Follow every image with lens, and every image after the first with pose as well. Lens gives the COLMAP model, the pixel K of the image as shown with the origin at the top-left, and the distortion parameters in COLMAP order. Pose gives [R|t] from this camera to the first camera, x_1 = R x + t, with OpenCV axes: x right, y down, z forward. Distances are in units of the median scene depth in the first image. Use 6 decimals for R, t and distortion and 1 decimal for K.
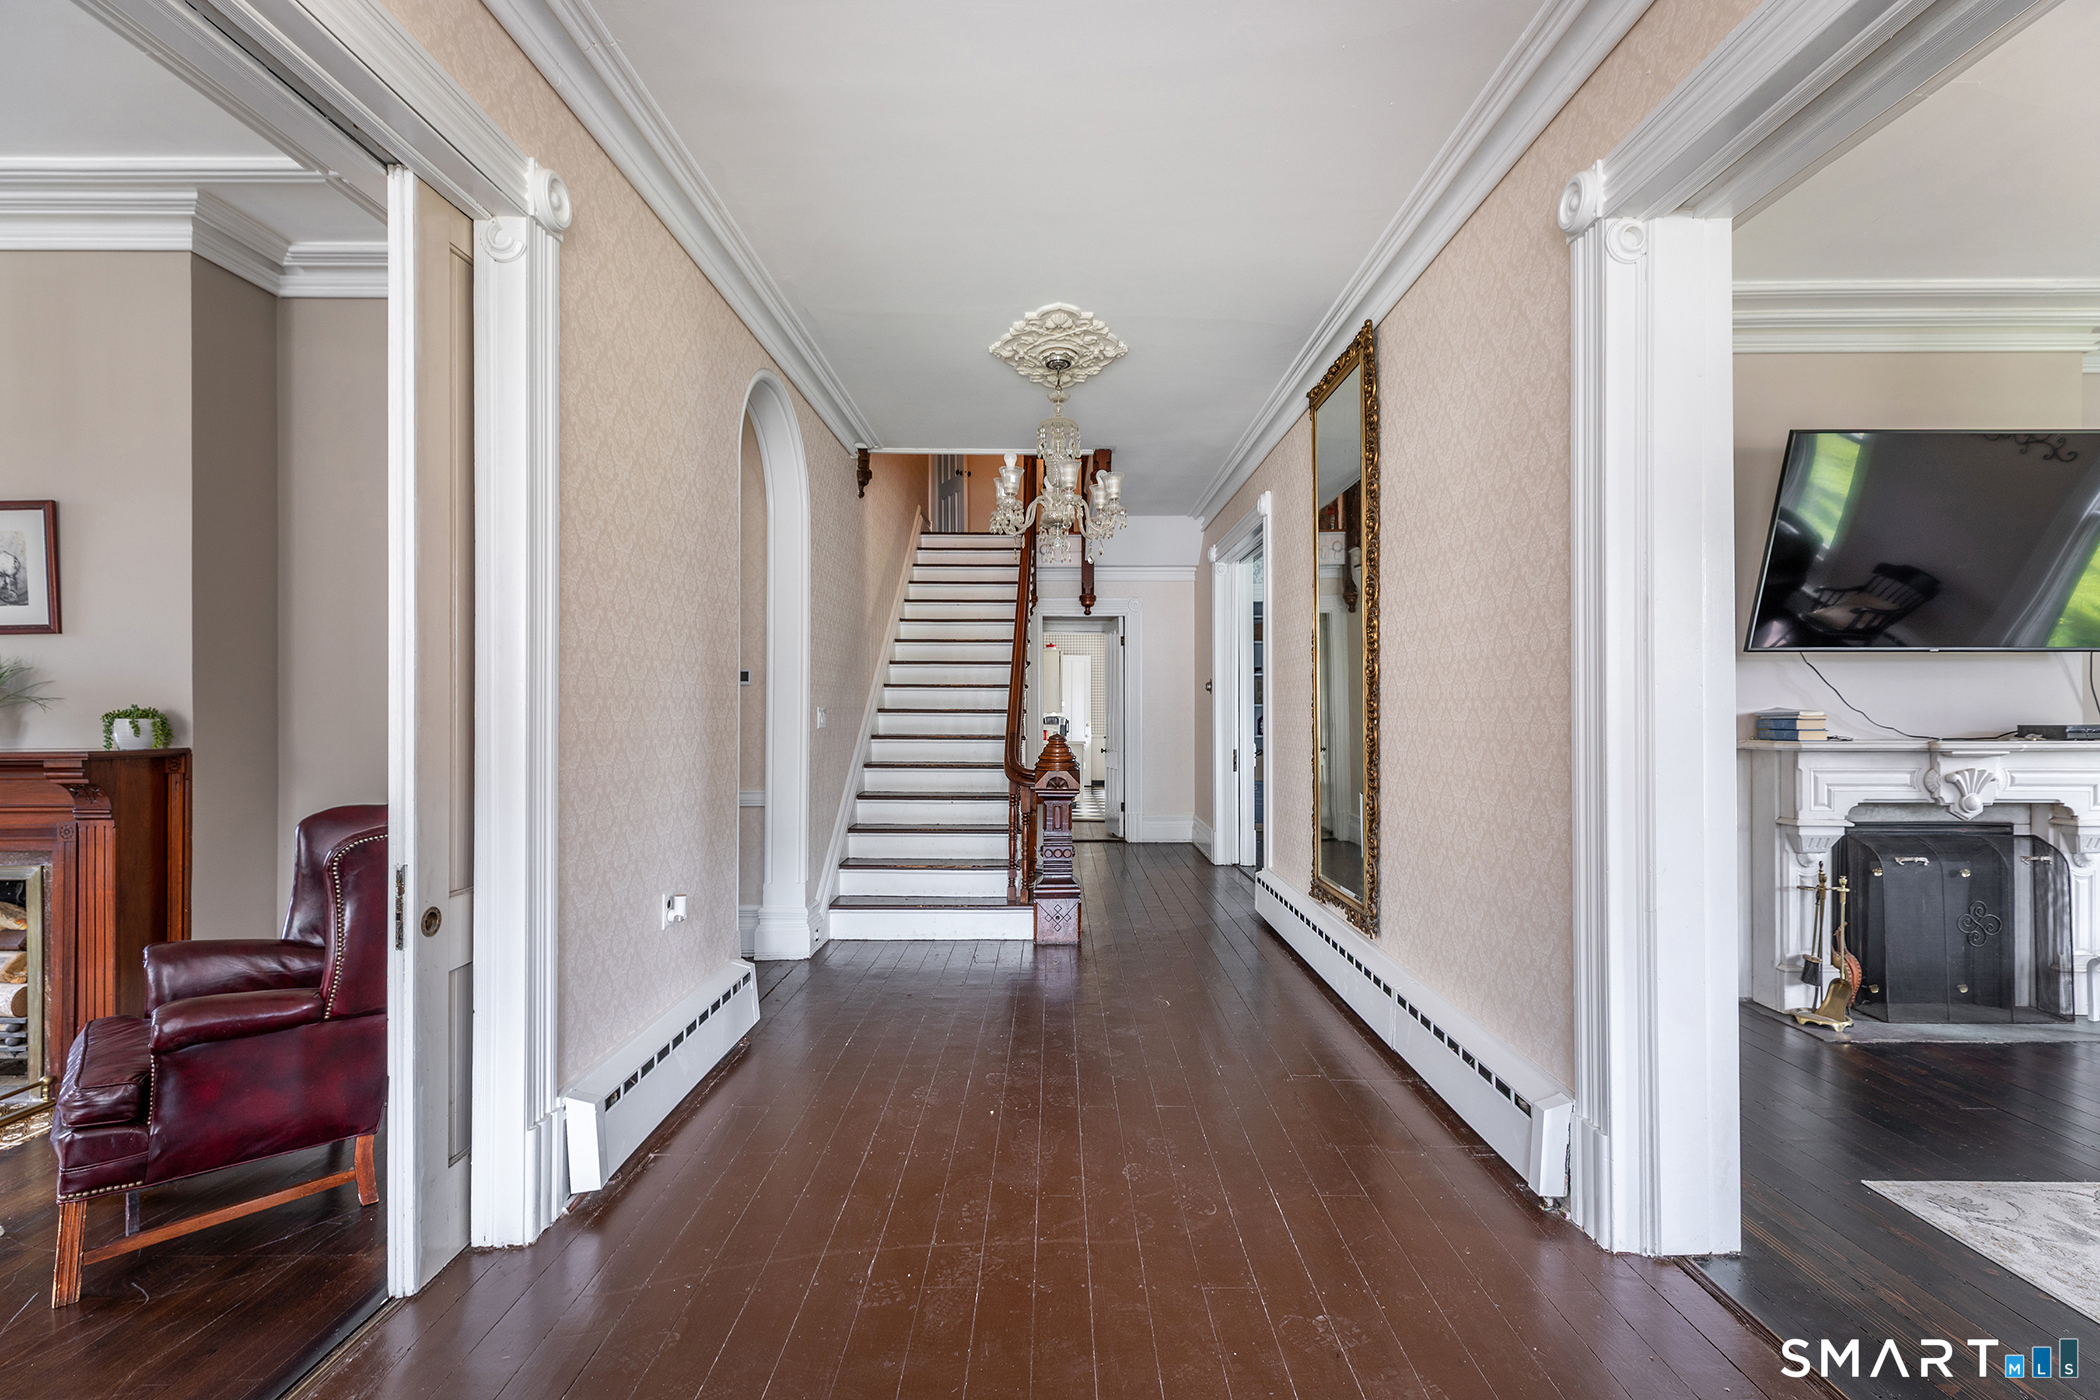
lens RADIAL K [[945.3, 0, 1048.1], [0, 945.3, 706.7], [0, 0, 1]] dist [0.004777, 0.000073]
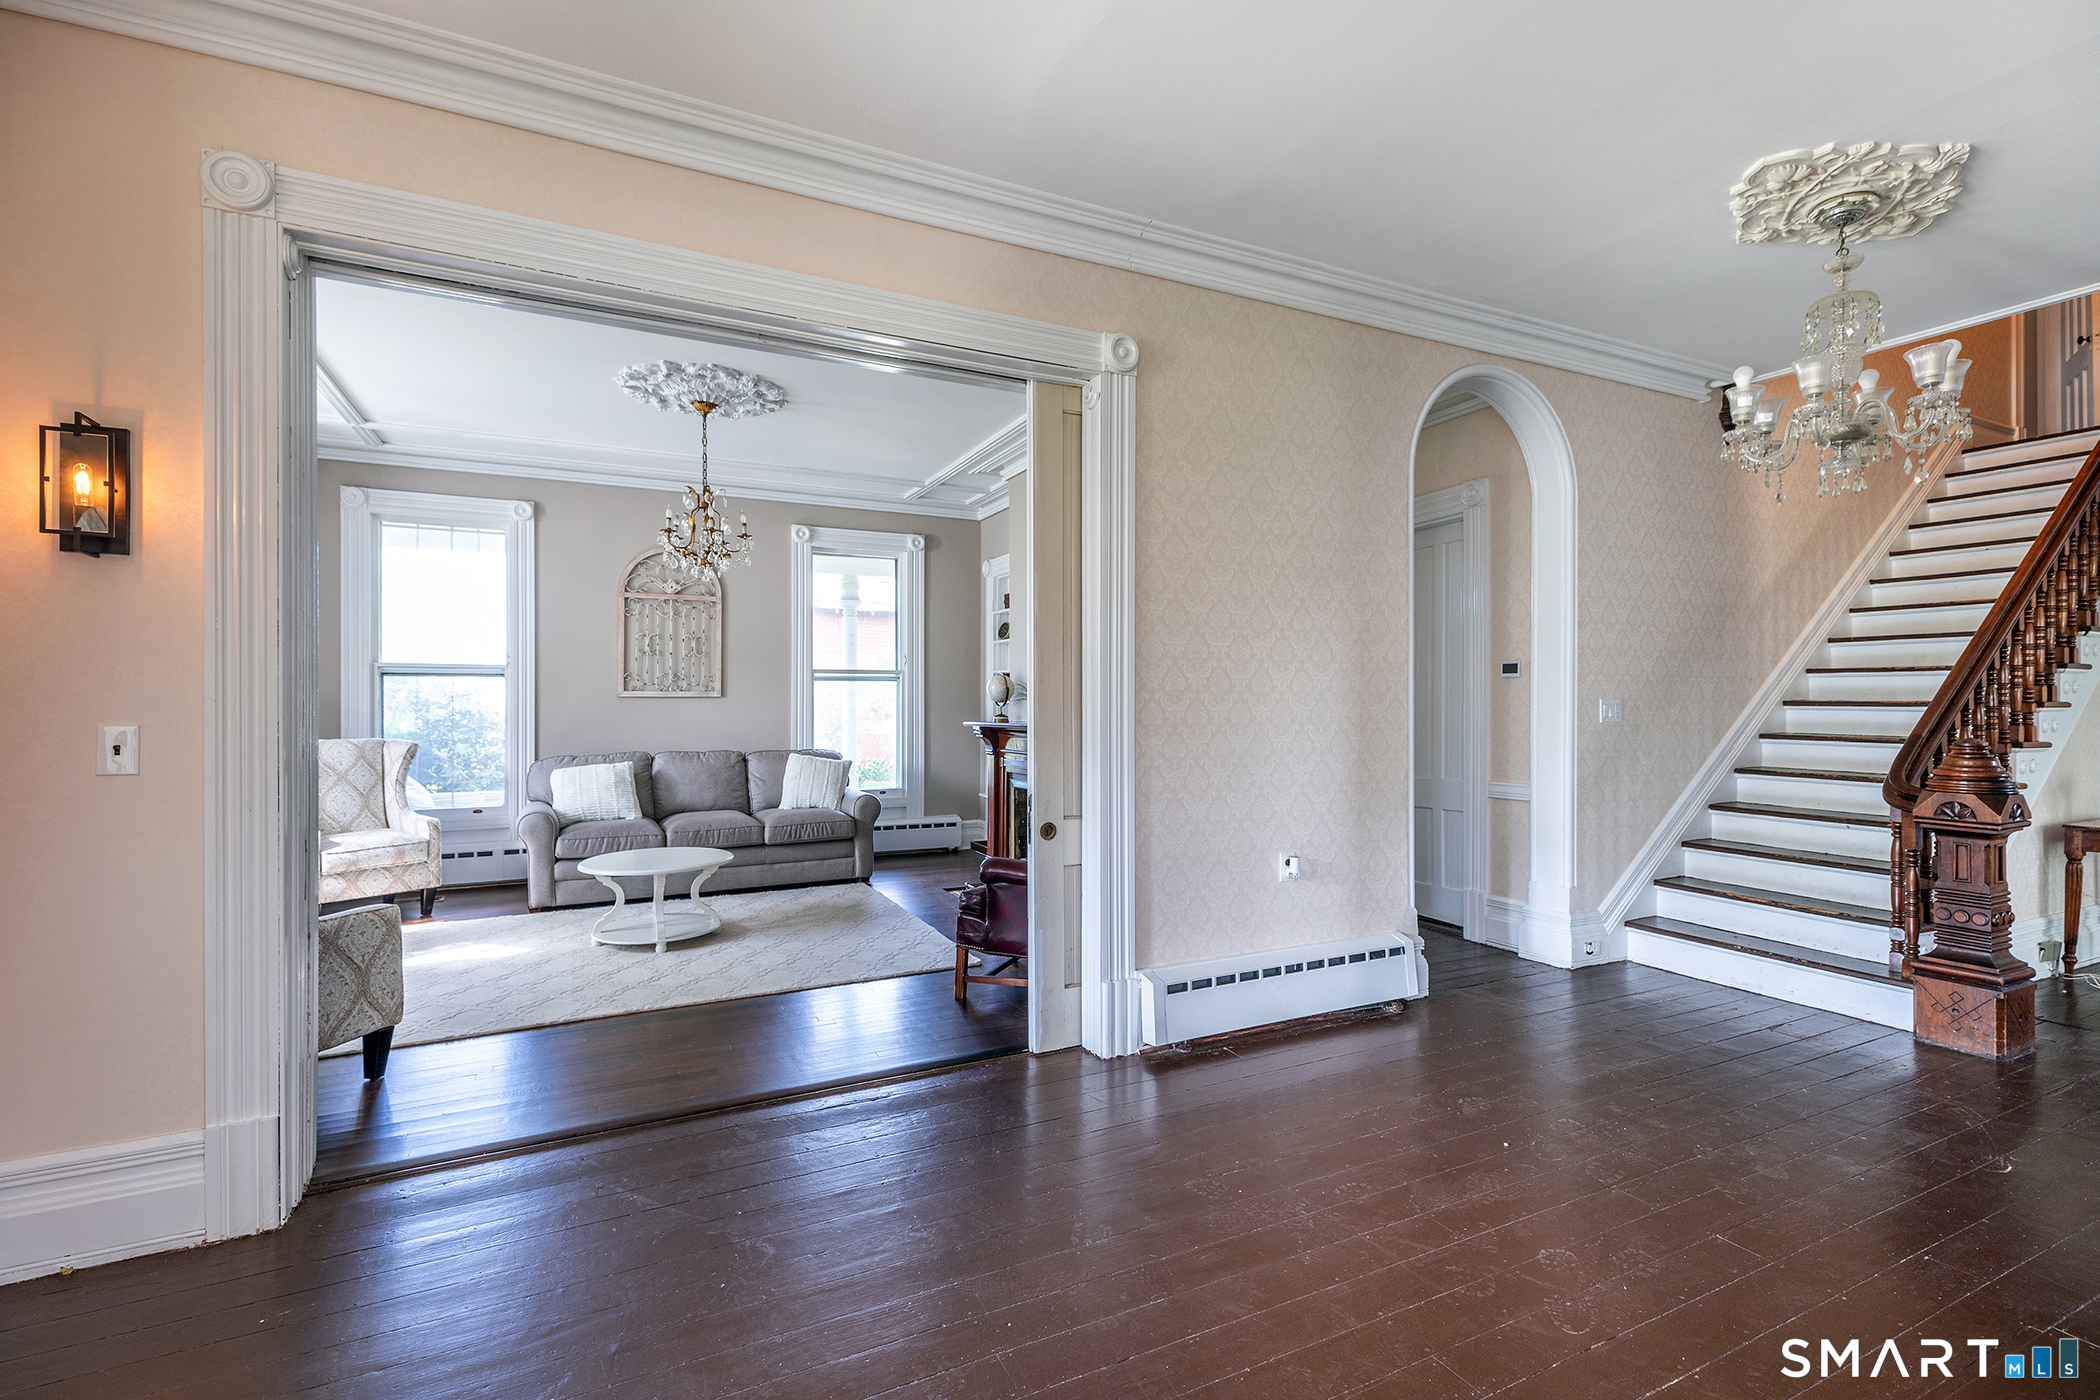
lens RADIAL K [[945.3, 0, 1045.7], [0, 945.3, 697.8], [0, 0, 1]] dist [0.004777, 0.000073]
pose [[0.425425, -0.005285, -0.904978, 0.399713], [0.002184, 0.999986, -0.004814, 0.002541], [0.904991, 0.000071, 0.425430, 0.147985]]
